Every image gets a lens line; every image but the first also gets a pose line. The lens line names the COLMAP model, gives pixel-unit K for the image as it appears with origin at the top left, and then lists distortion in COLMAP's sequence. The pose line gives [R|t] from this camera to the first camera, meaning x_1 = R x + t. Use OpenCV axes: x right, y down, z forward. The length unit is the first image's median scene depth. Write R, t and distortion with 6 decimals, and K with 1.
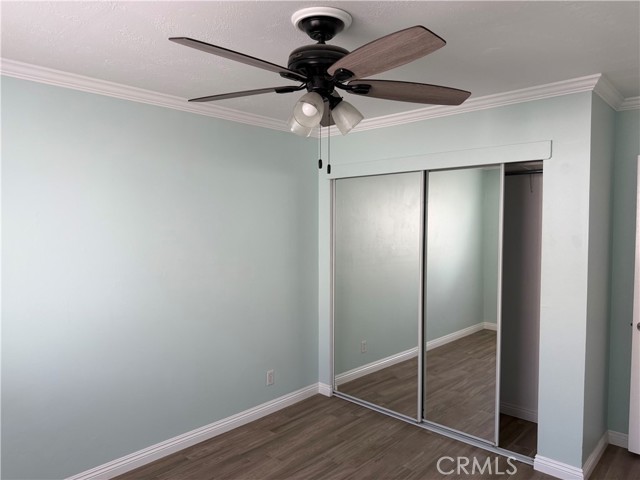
lens RADIAL K [[460.8, 0, 319.8], [0, 460.8, 239.8], [0, 0, 1]] dist [0.038022, -0.019673]
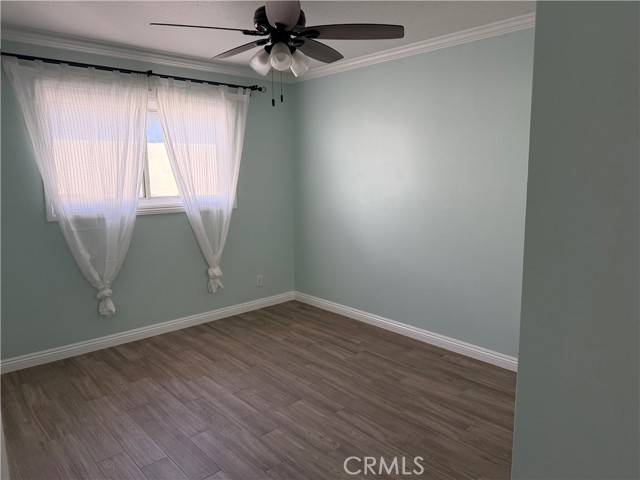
lens RADIAL K [[460.8, 0, 320.1], [0, 460.8, 240.3], [0, 0, 1]] dist [0.038022, -0.019673]
pose [[-0.090688, 0.147630, -0.984876, 0.839717], [-0.028304, 0.988170, 0.150730, 0.020408], [0.995477, 0.041546, -0.085437, 0.784242]]
